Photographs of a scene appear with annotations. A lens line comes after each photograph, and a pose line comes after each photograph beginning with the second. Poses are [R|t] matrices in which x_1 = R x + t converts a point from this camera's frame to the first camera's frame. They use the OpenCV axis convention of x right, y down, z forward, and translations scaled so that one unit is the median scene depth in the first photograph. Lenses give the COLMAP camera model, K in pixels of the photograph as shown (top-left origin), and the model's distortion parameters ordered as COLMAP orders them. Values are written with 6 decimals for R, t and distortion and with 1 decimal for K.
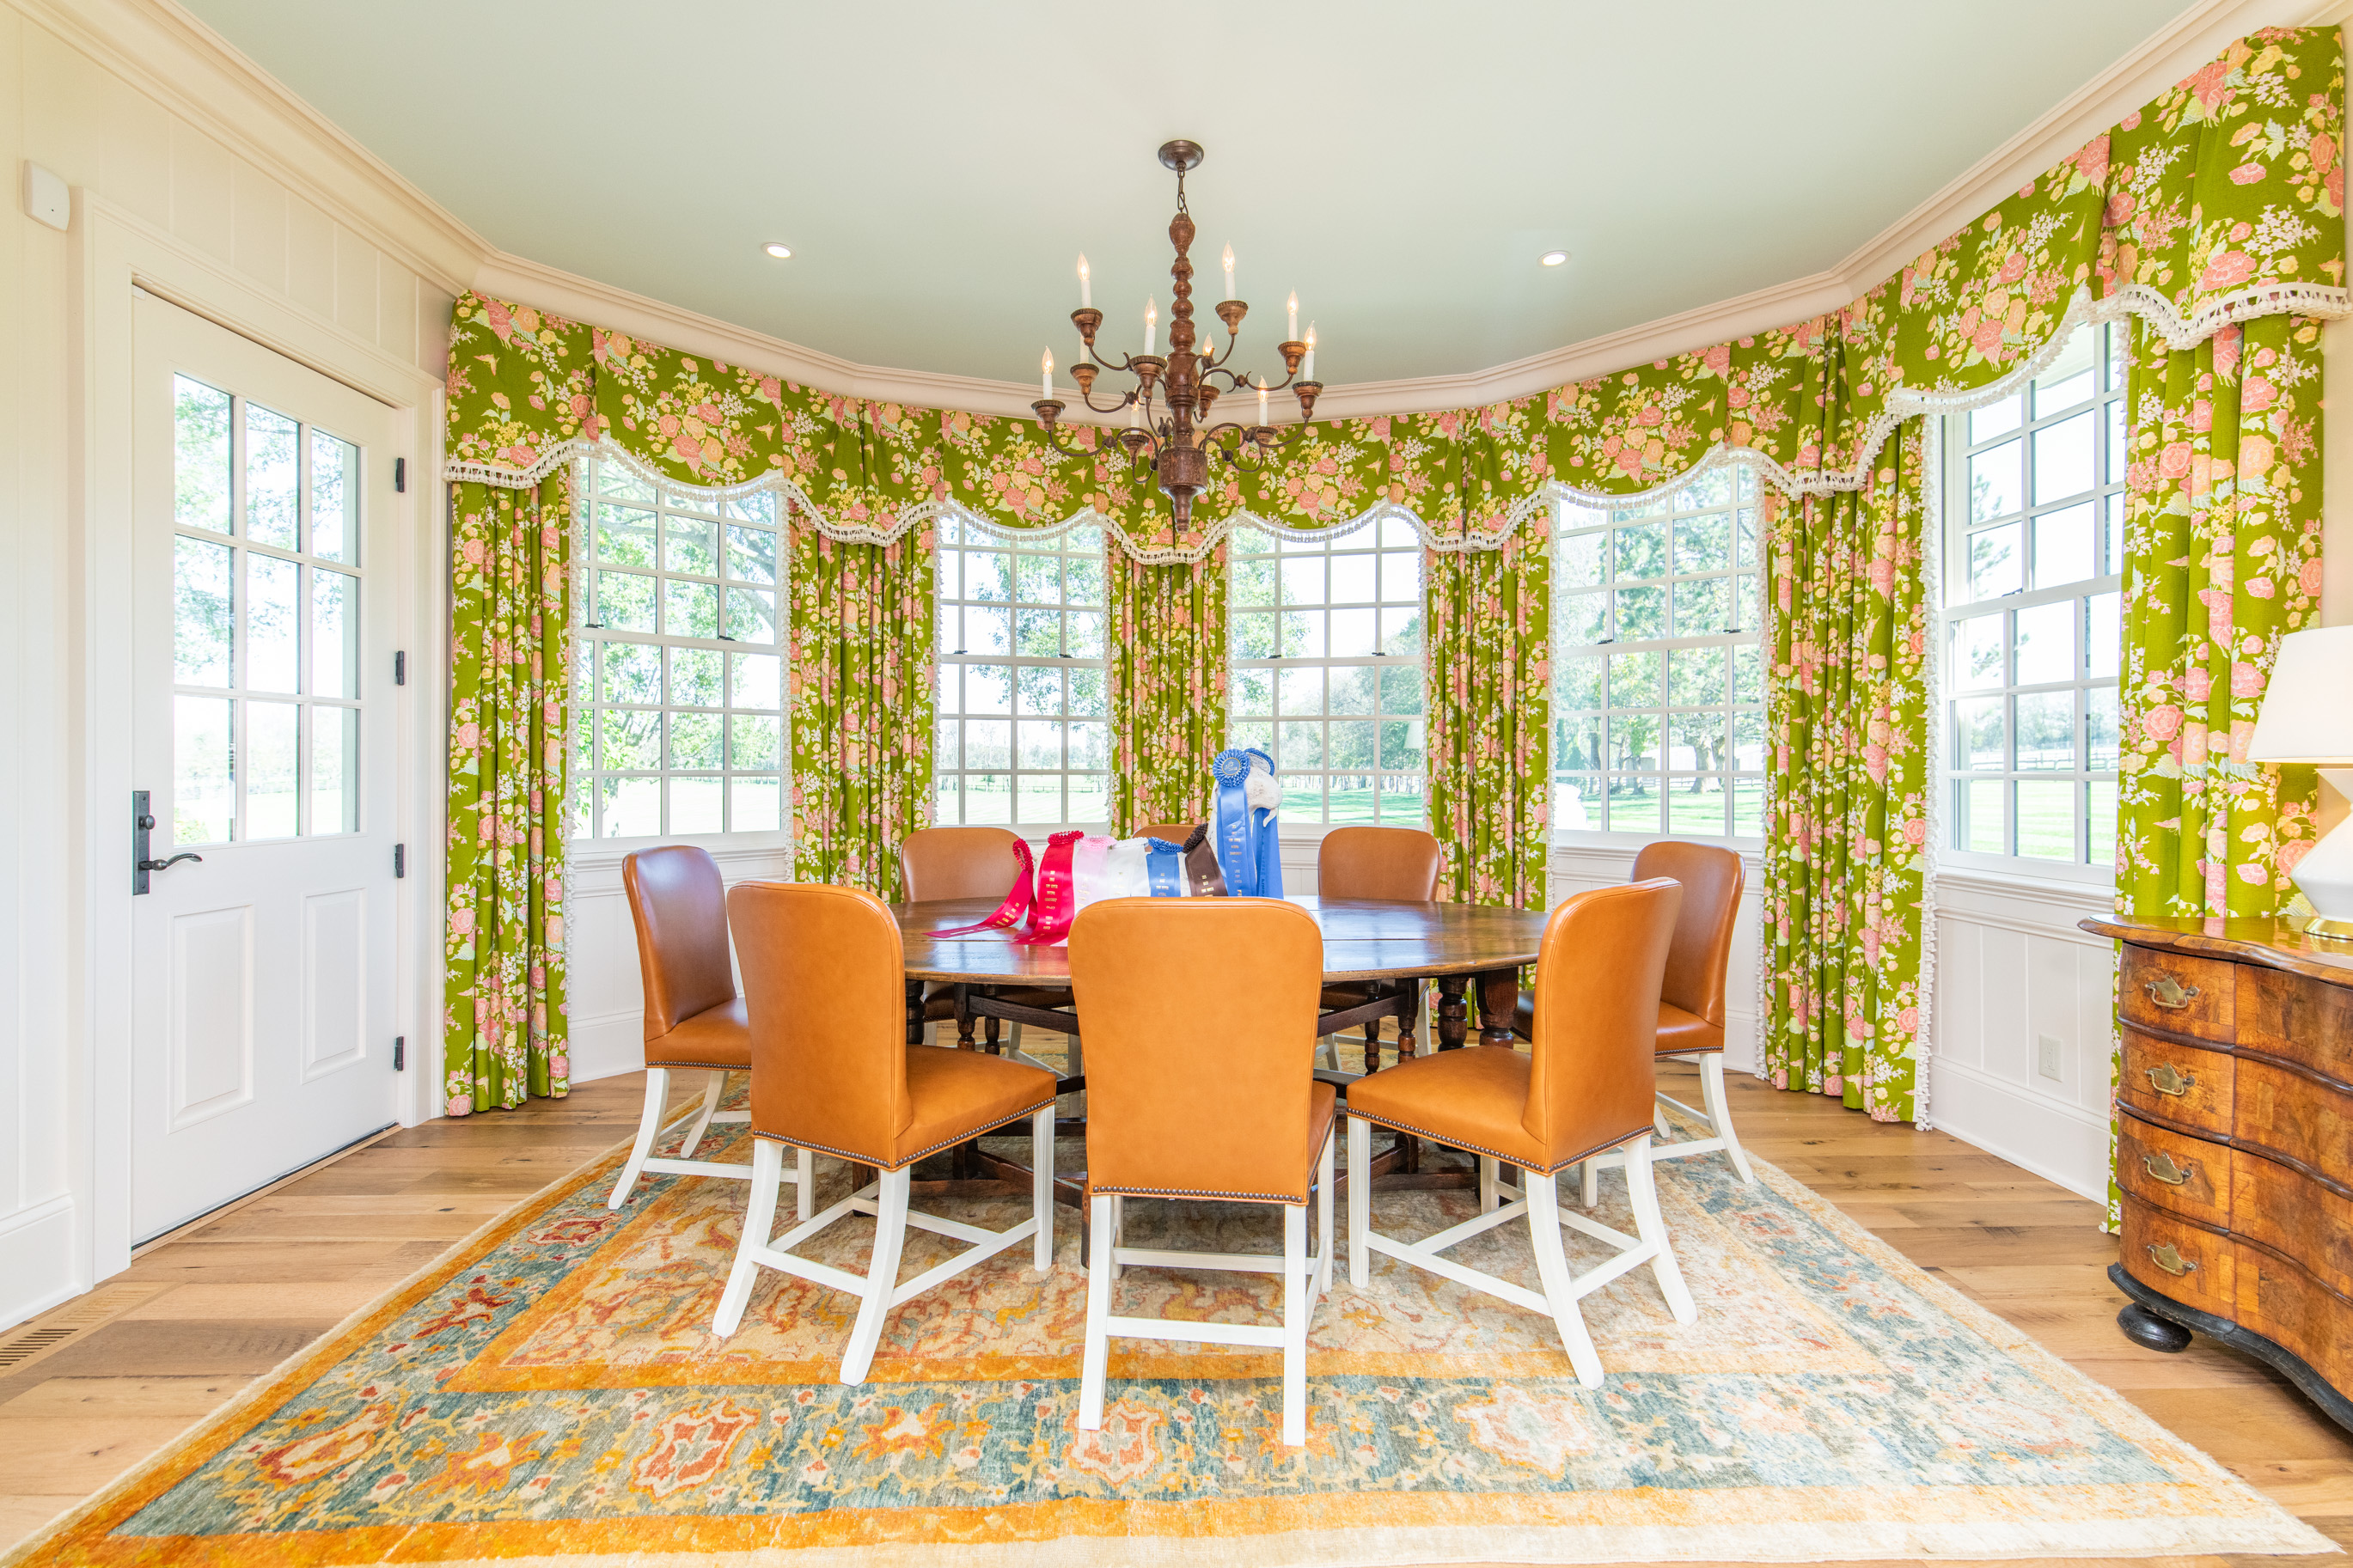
lens RADIAL K [[997.2, 0, 1176.5], [0, 997.2, 784.0], [0, 0, 1]] dist [-0.000347, 0.000033]
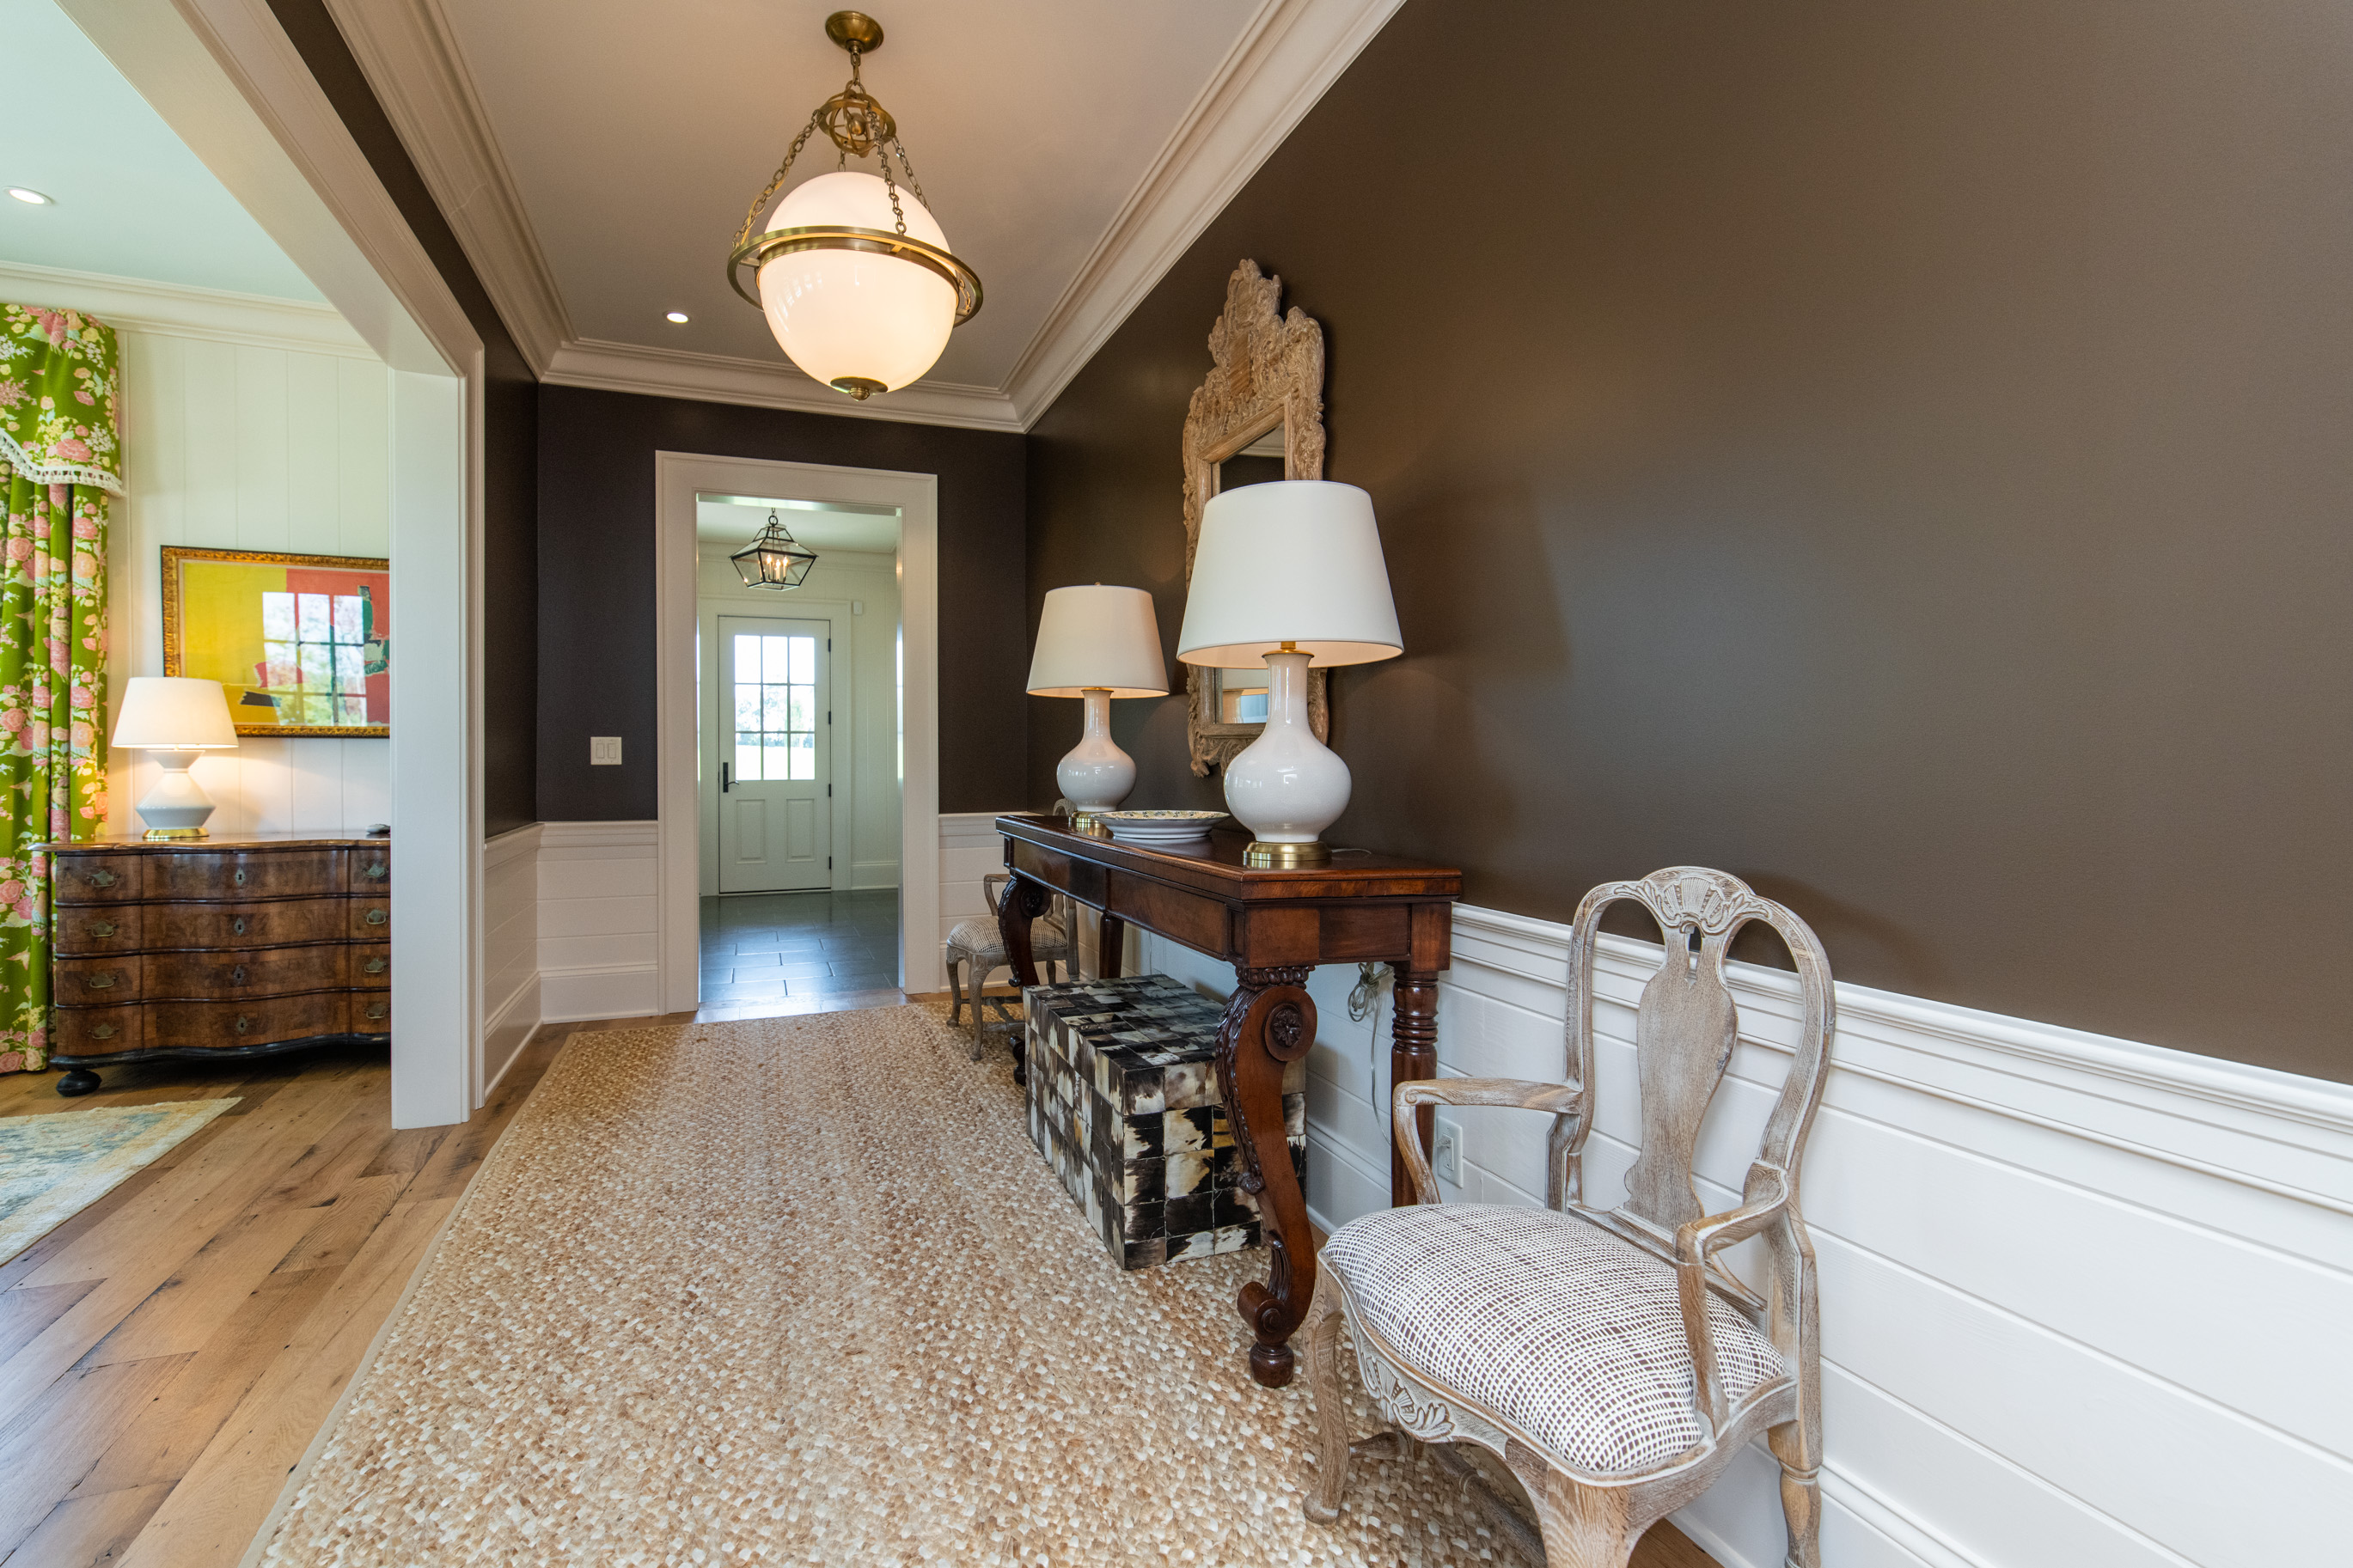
lens RADIAL K [[1070.3, 0, 1173.4], [0, 1070.3, 745.5], [0, 0, 1]] dist [0.001036, 0.000077]
pose [[-0.344571, 0.011427, 0.938691, -1.249796], [0.009192, 0.999919, -0.008798, 0.008968], [-0.938715, 0.005597, -0.344648, -0.100645]]
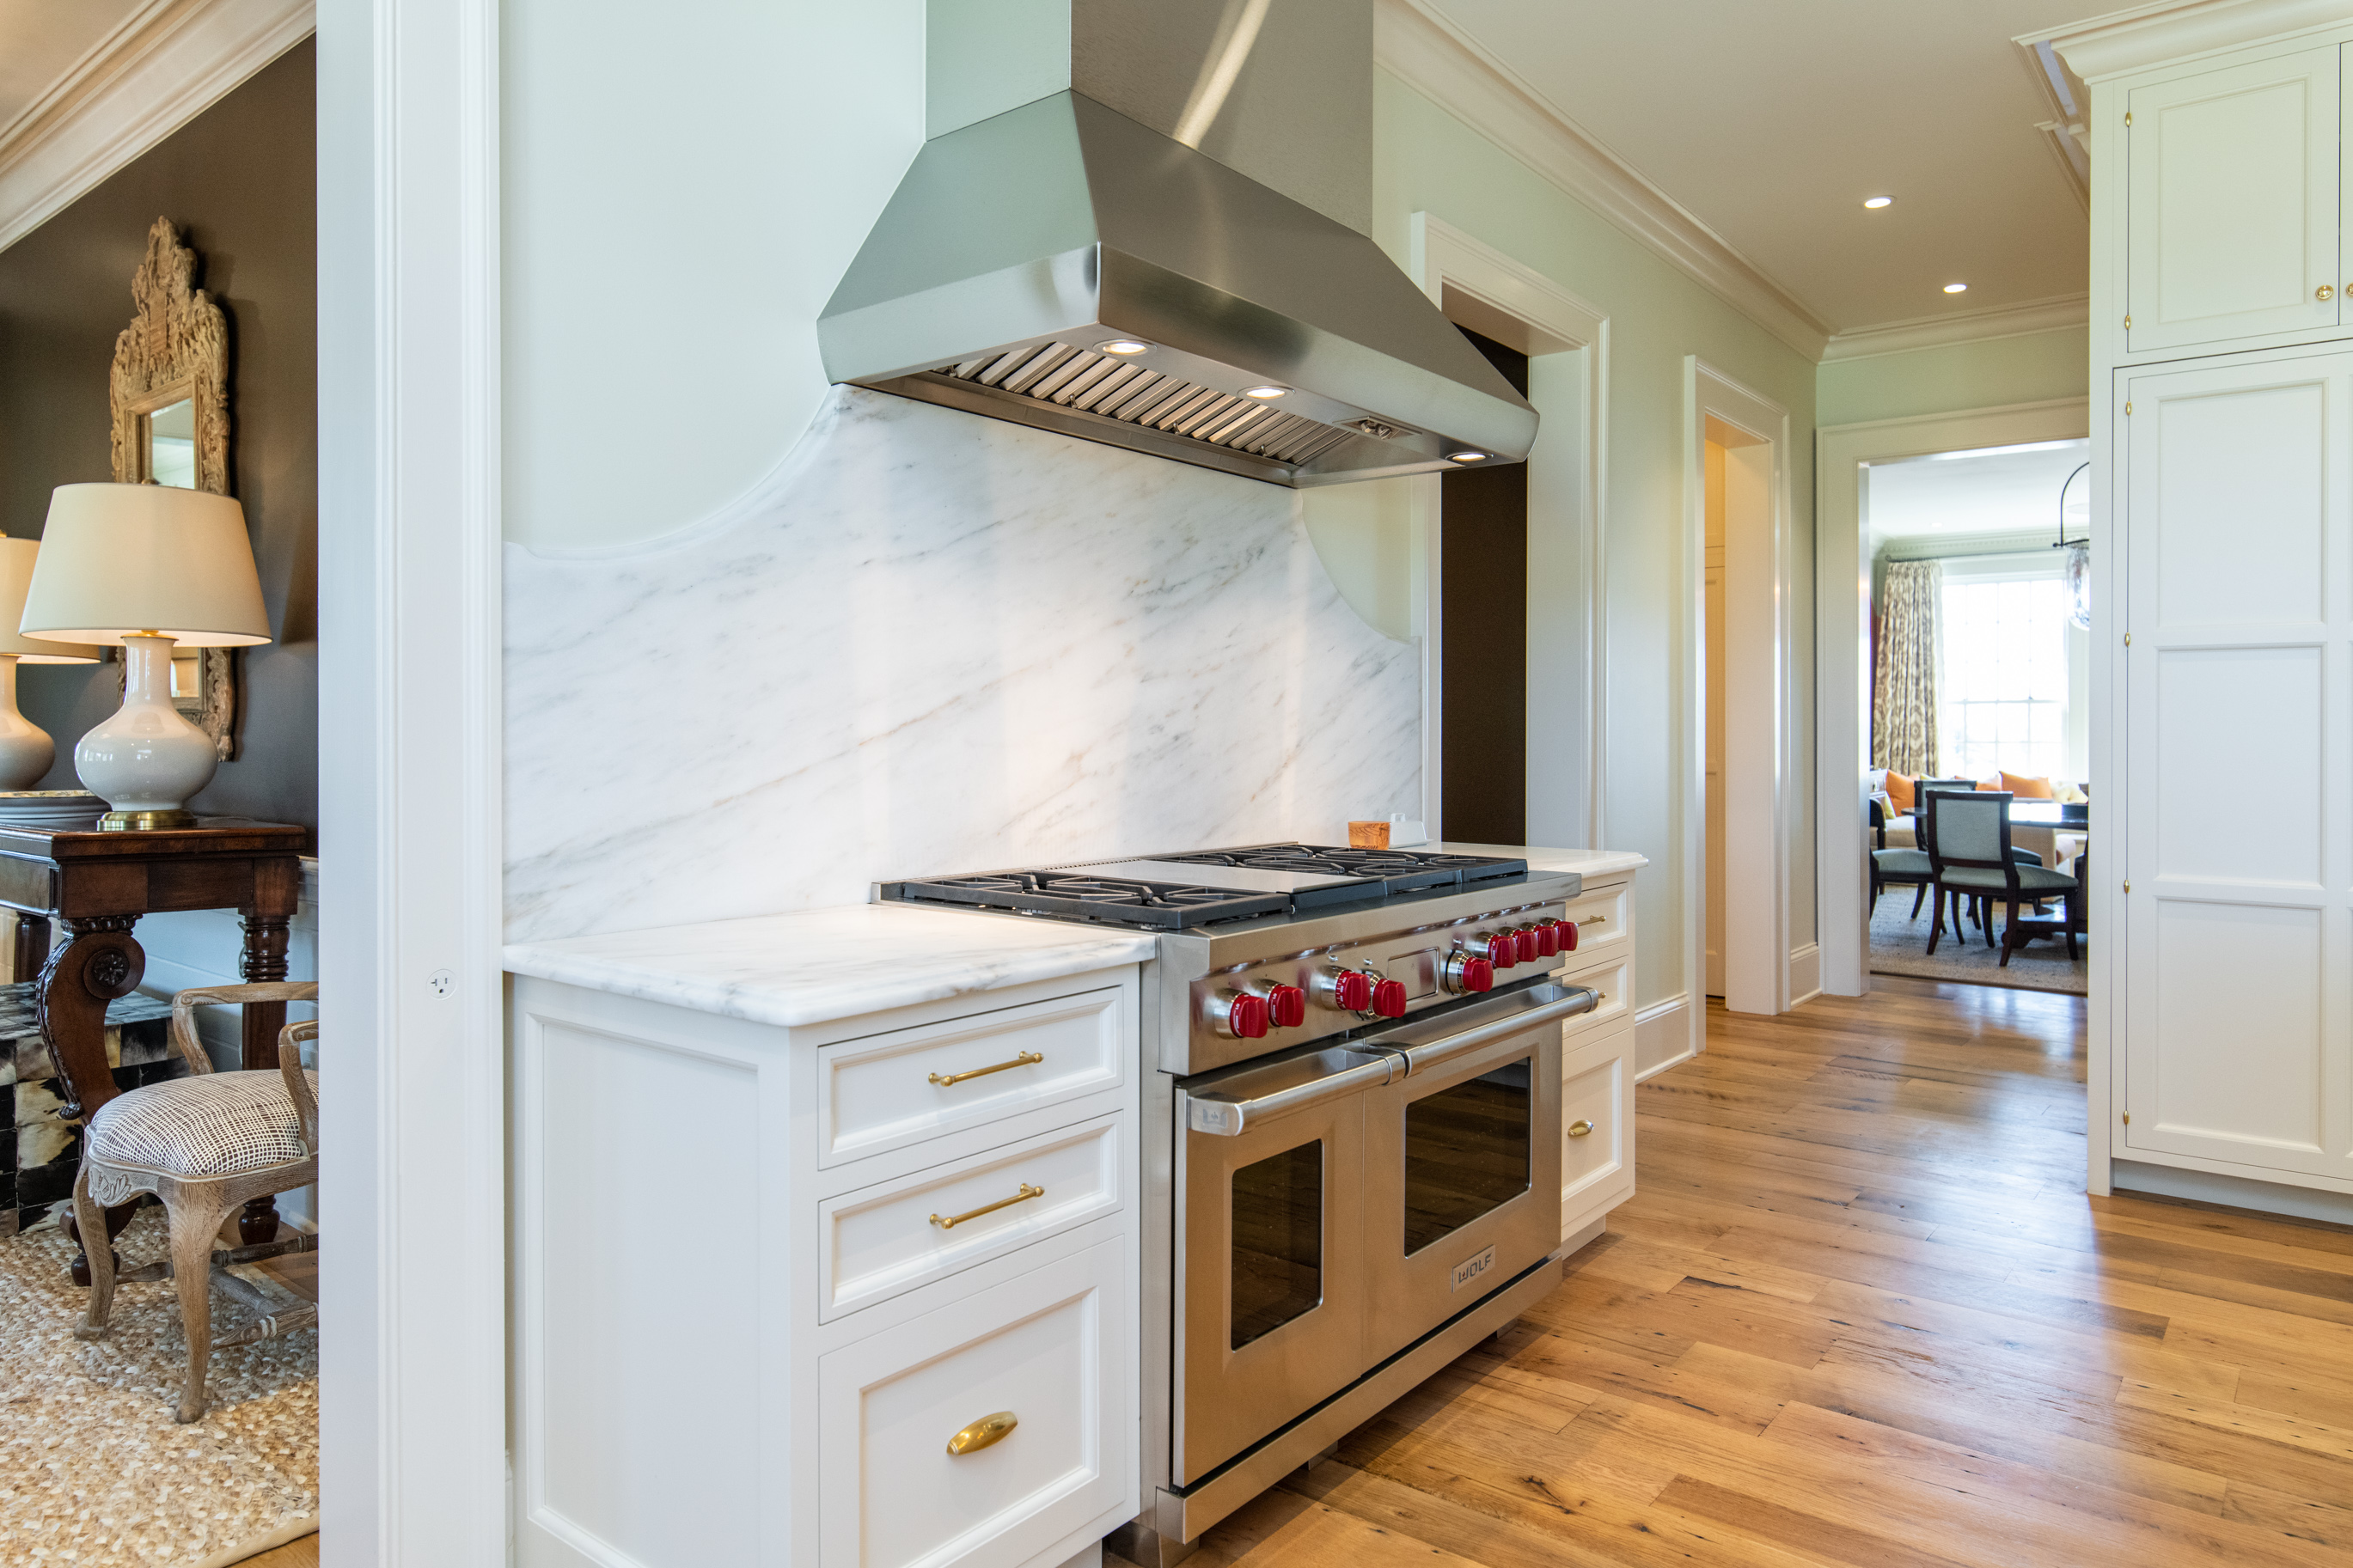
lens RADIAL K [[1391.4, 0, 1178.0], [0, 1391.4, 729.4], [0, 0, 1]] dist [-0.003701, -0.002668]
pose [[-0.782397, 0.000763, 0.622779, -2.835865], [0.003031, 0.999992, 0.002582, 0.008586], [-0.622772, 0.003908, -0.782393, -0.094969]]
